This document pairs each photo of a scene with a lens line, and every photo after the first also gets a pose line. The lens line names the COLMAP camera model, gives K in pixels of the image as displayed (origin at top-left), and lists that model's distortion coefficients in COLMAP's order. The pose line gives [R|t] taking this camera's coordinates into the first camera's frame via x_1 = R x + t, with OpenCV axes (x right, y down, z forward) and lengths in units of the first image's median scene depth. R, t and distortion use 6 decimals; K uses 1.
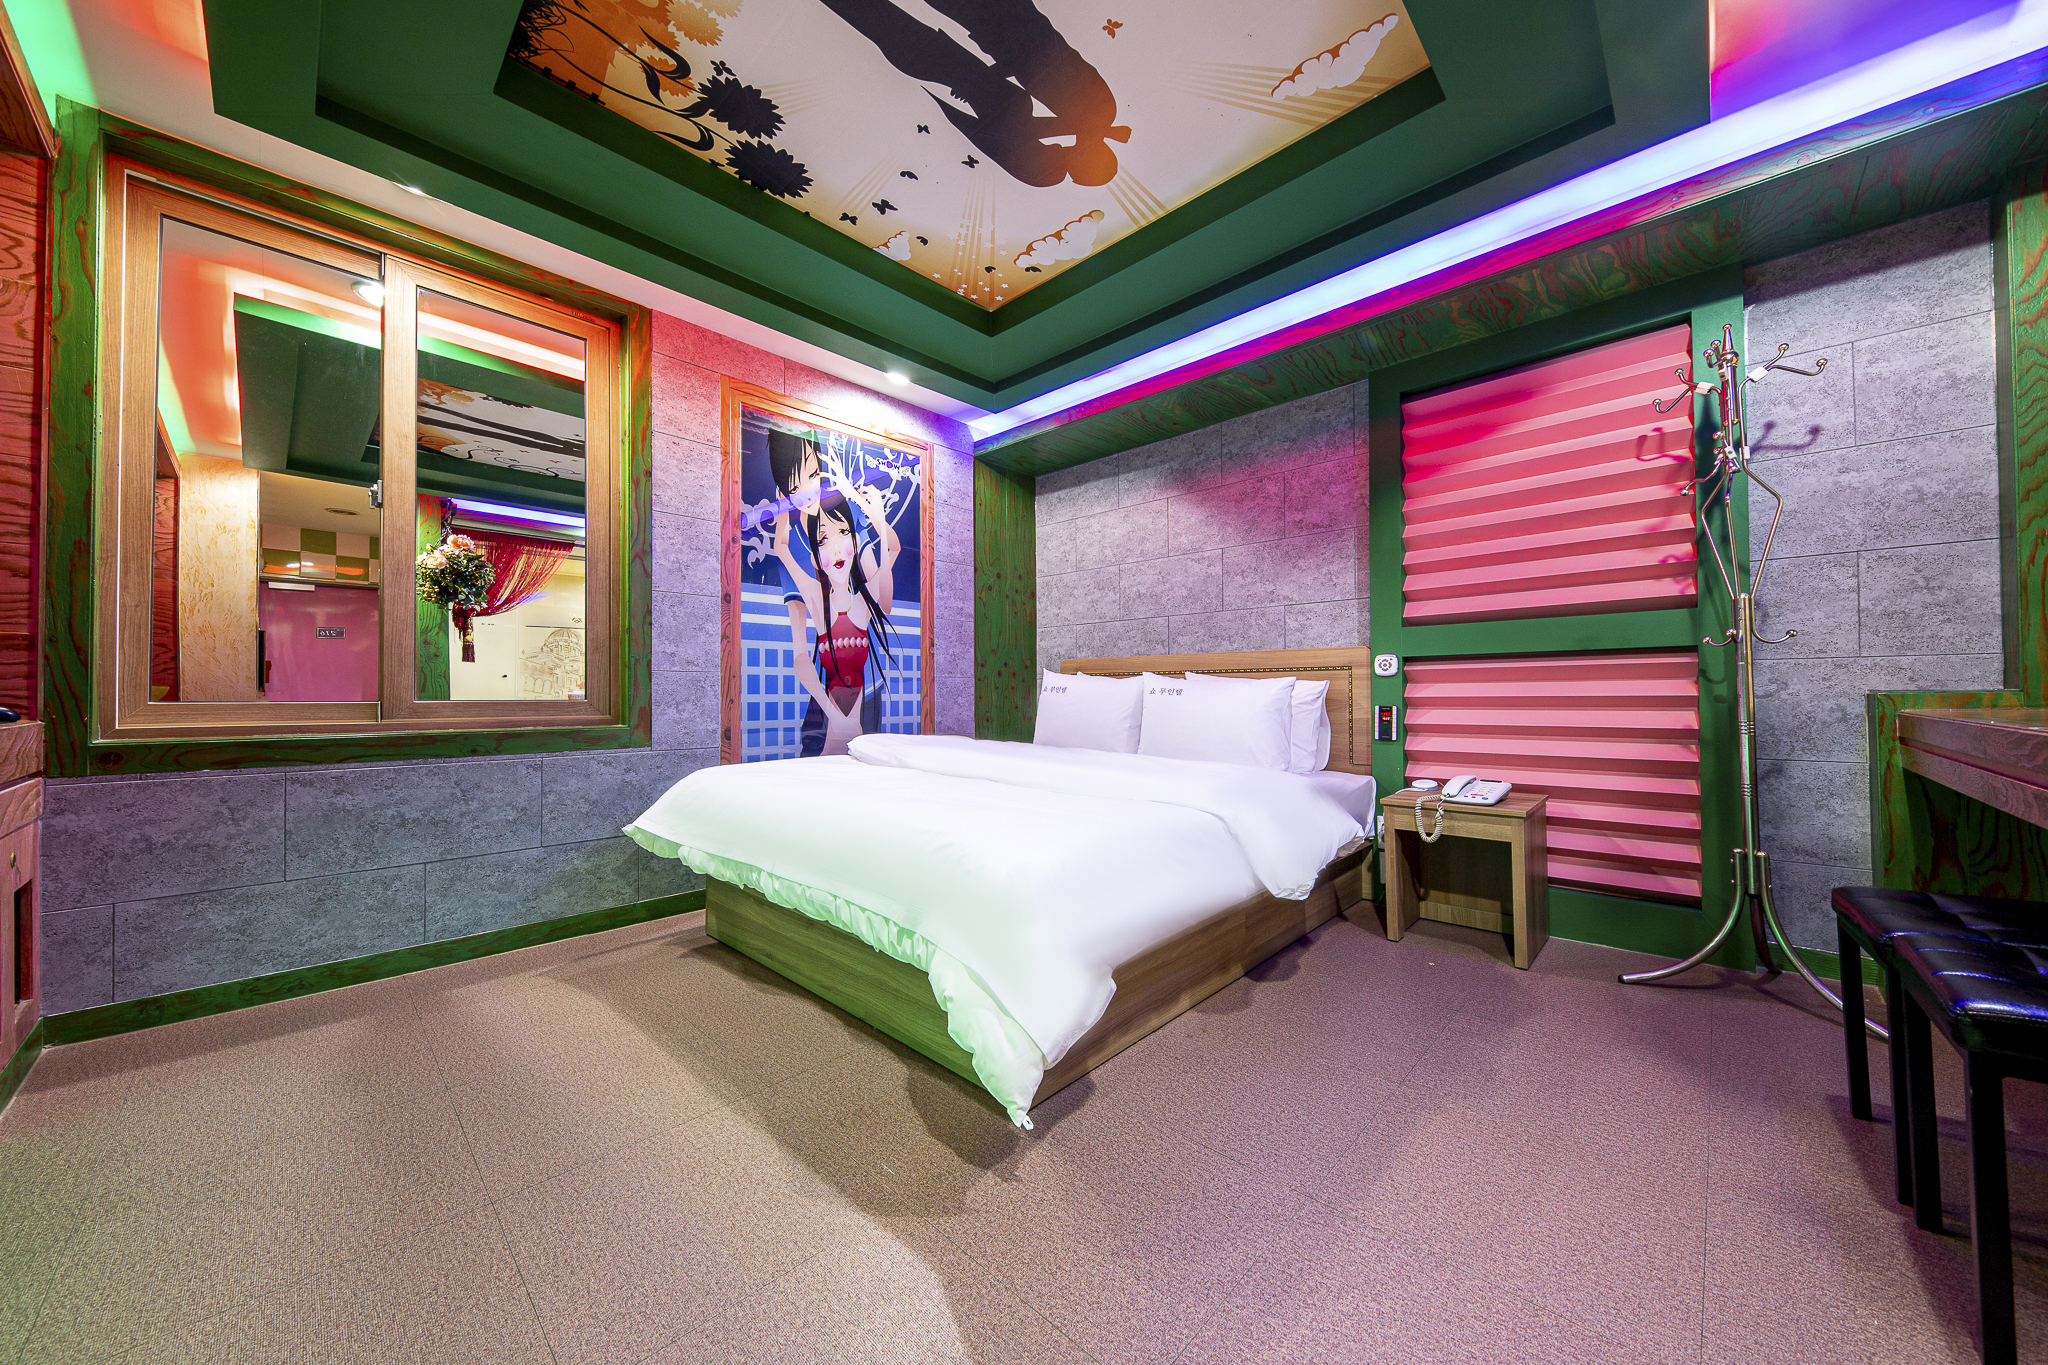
lens RADIAL K [[710.5, 0, 1021.5], [0, 710.5, 682.7], [0, 0, 1]] dist [0.008557, -0.003379]
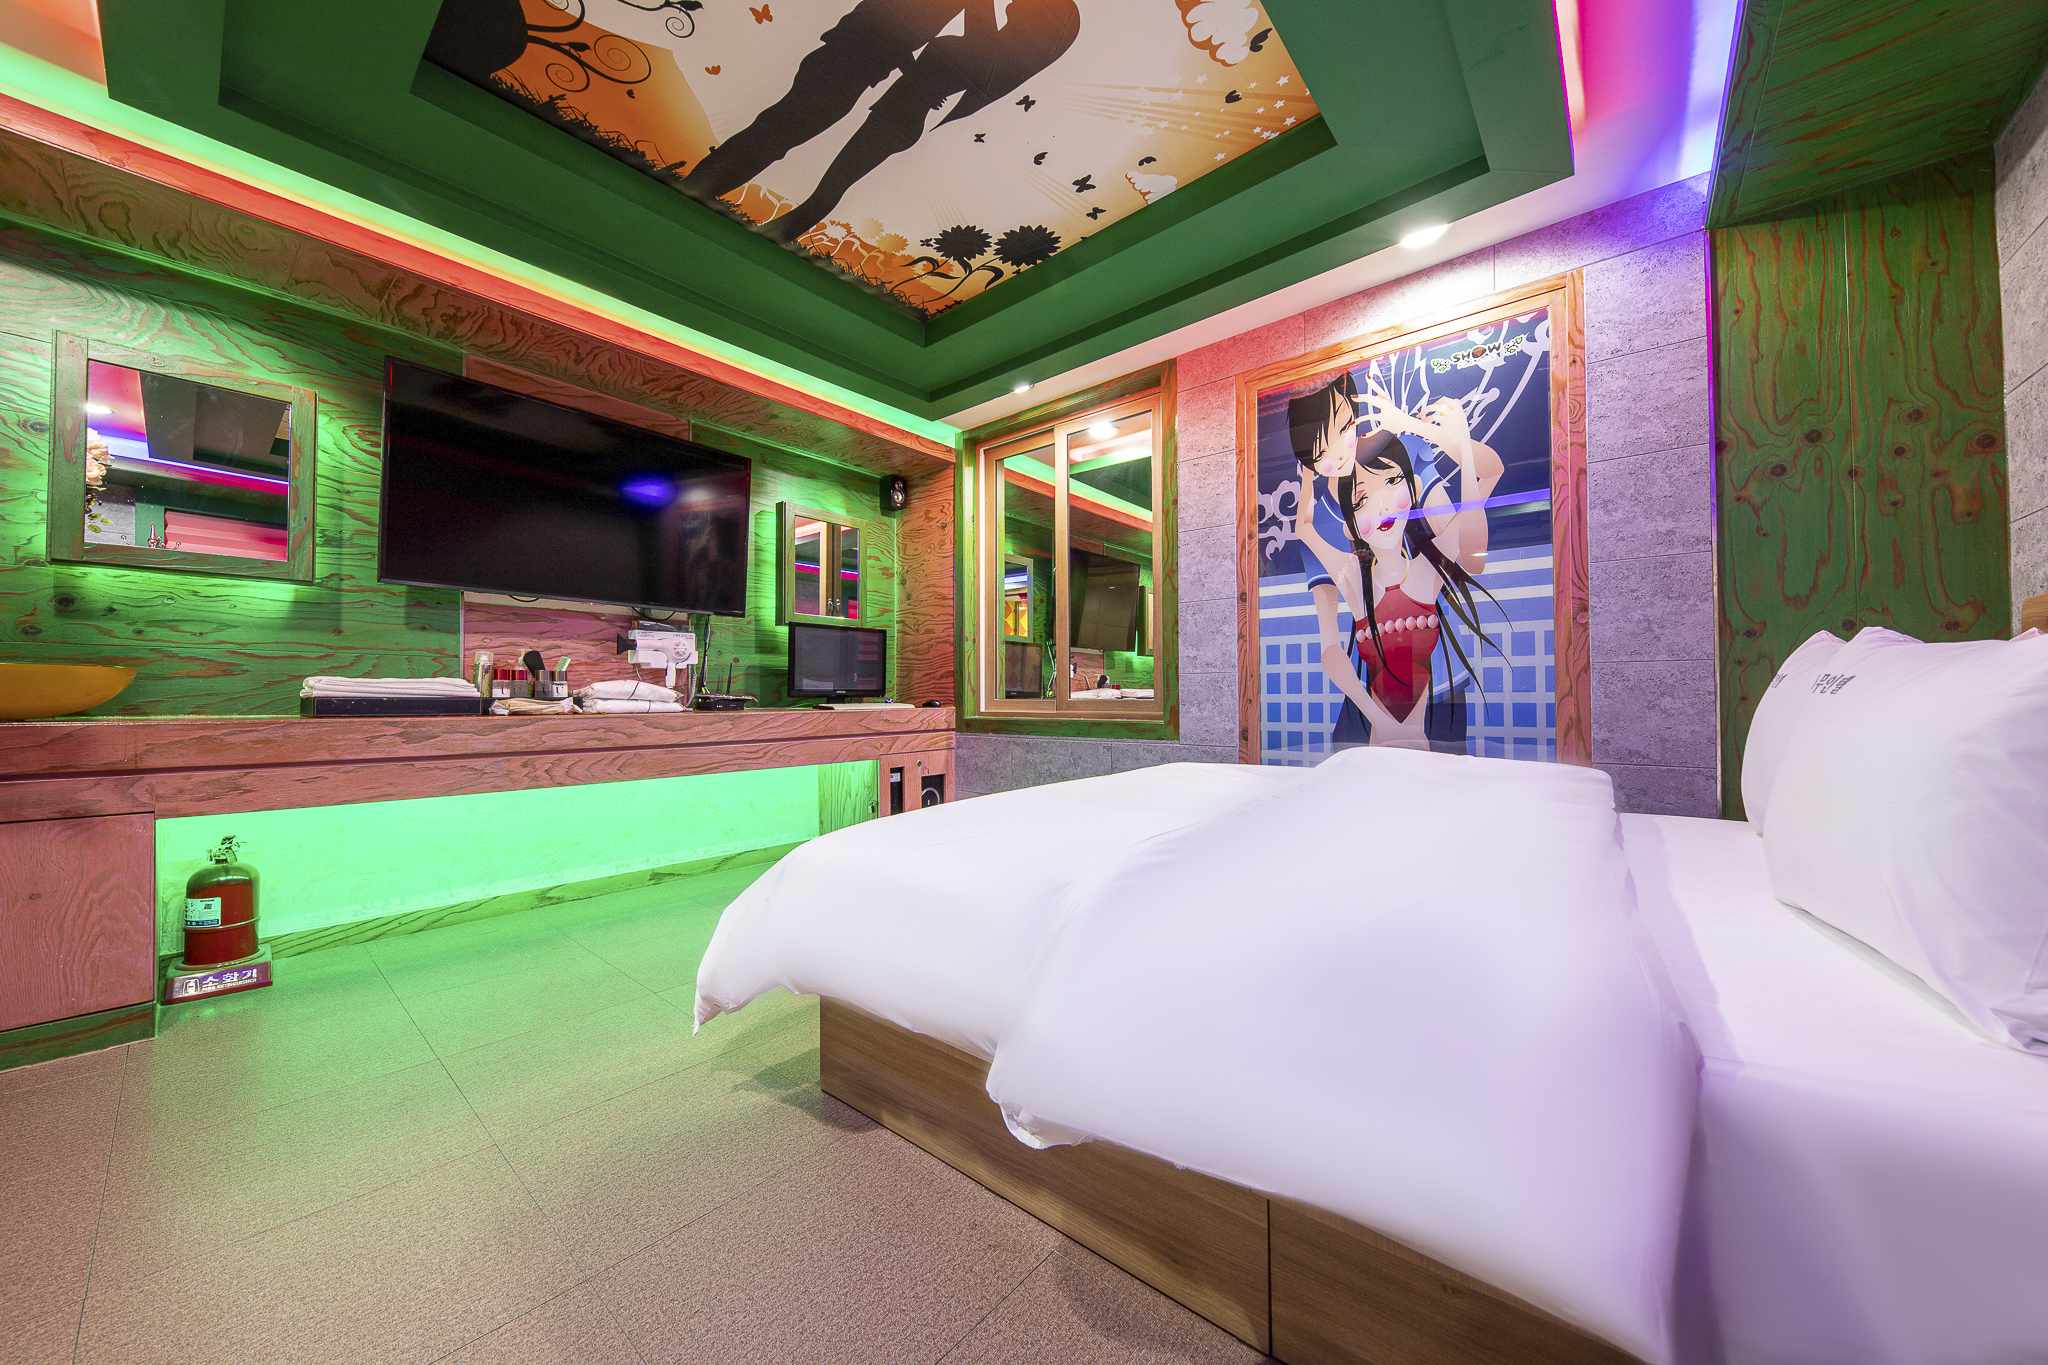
lens RADIAL K [[710.5, 0, 1022.2], [0, 710.5, 684.7], [0, 0, 1]] dist [0.008557, -0.003379]
pose [[0.059413, -0.013230, -0.998146, 0.506291], [0.023250, 0.999659, -0.011866, 0.007011], [0.997963, -0.022502, 0.059701, 0.575043]]
